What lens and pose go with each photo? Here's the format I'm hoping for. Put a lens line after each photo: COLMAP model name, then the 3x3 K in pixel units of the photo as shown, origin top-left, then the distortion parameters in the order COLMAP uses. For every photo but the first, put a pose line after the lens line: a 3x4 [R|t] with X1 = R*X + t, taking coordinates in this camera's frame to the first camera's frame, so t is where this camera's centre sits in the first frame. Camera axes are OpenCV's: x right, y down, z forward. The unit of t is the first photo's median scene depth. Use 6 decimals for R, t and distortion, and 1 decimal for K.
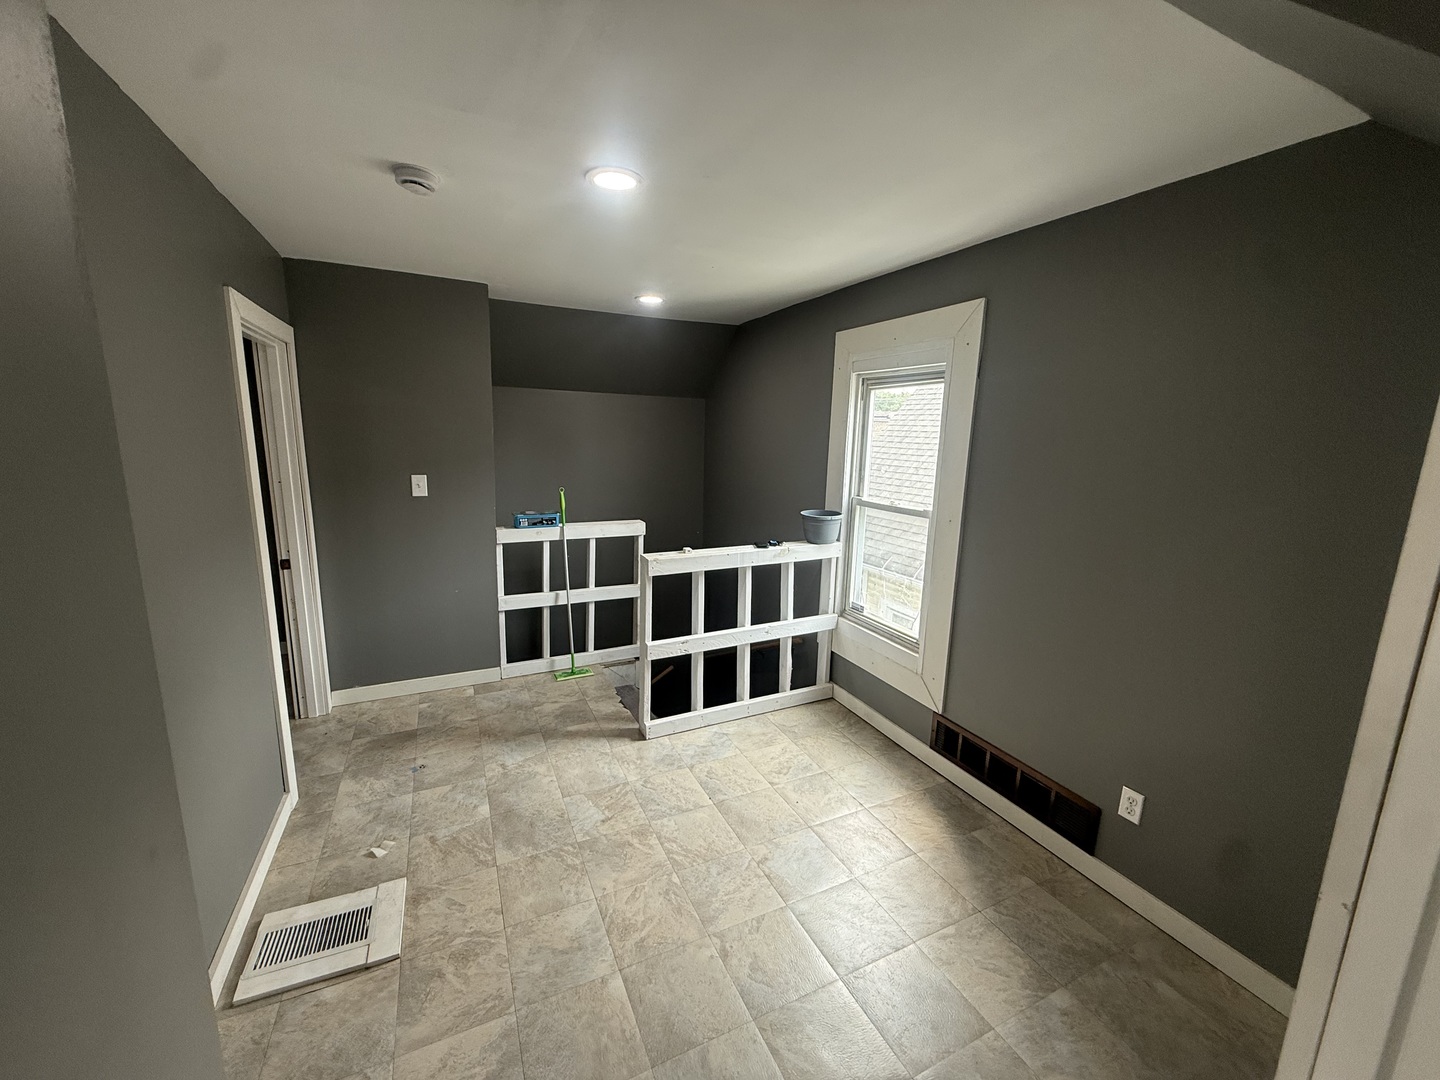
lens RADIAL K [[566.5, 0, 717.5], [0, 566.5, 538.5], [0, 0, 1]] dist [0.001106, 0.000212]
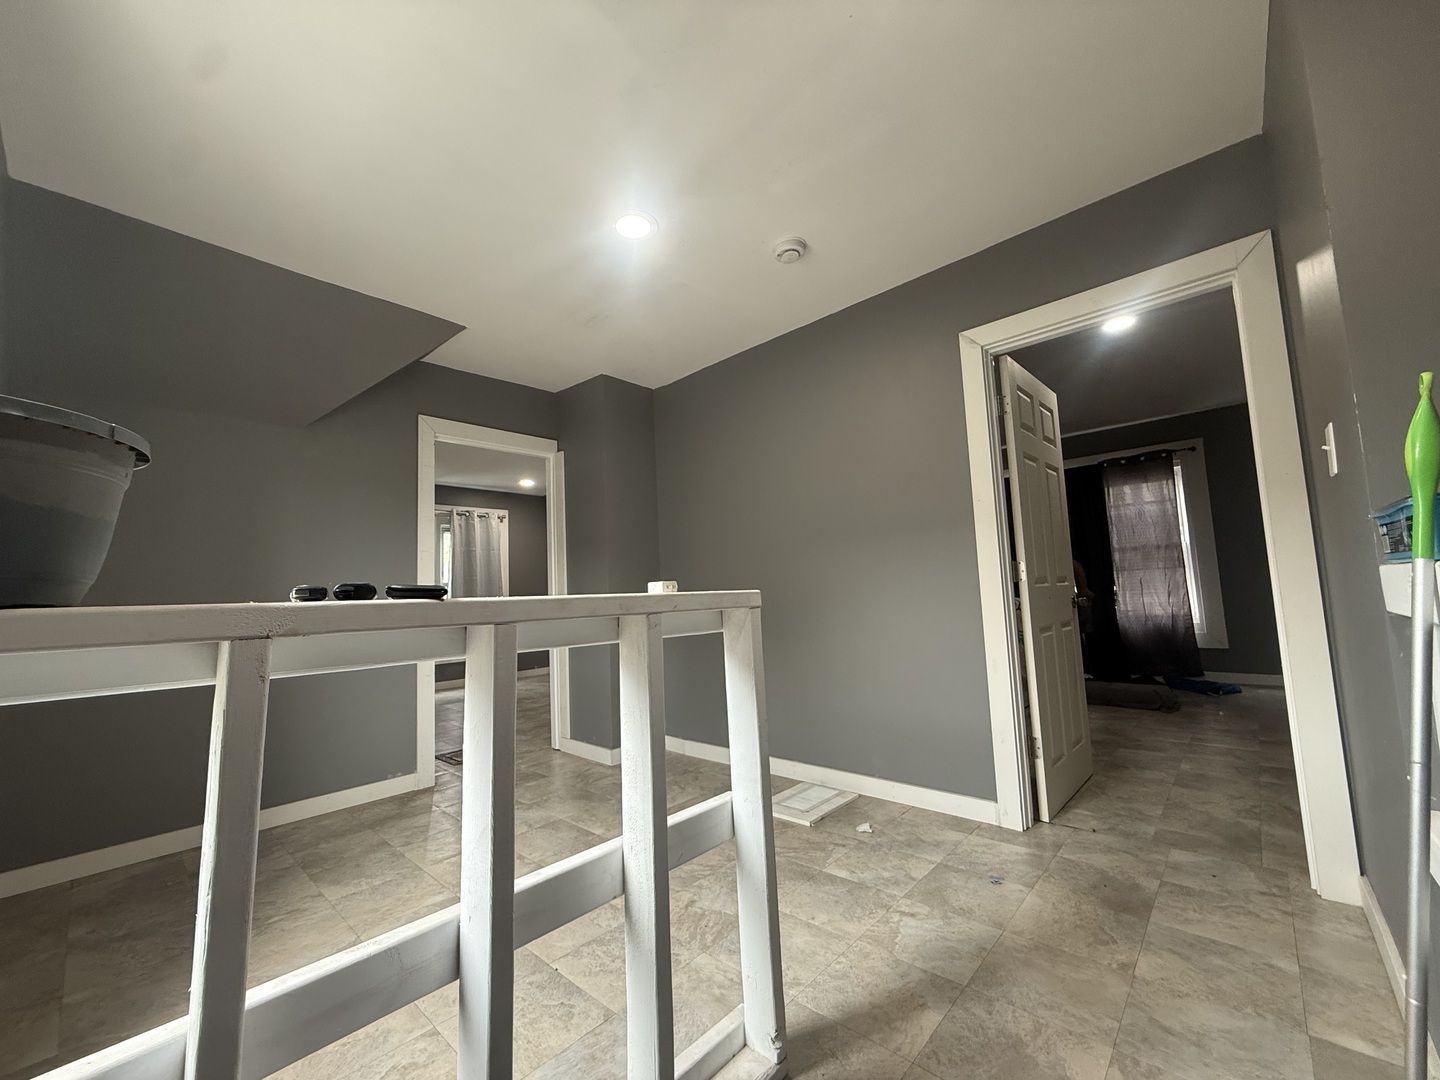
lens RADIAL K [[566.5, 0, 717.5], [0, 566.5, 538.5], [0, 0, 1]] dist [0.001106, 0.000212]
pose [[-0.928528, -0.020619, -0.370688, 0.056432], [-0.048130, 0.996716, 0.065118, -0.041193], [0.368128, 0.078305, -0.926472, 1.477170]]
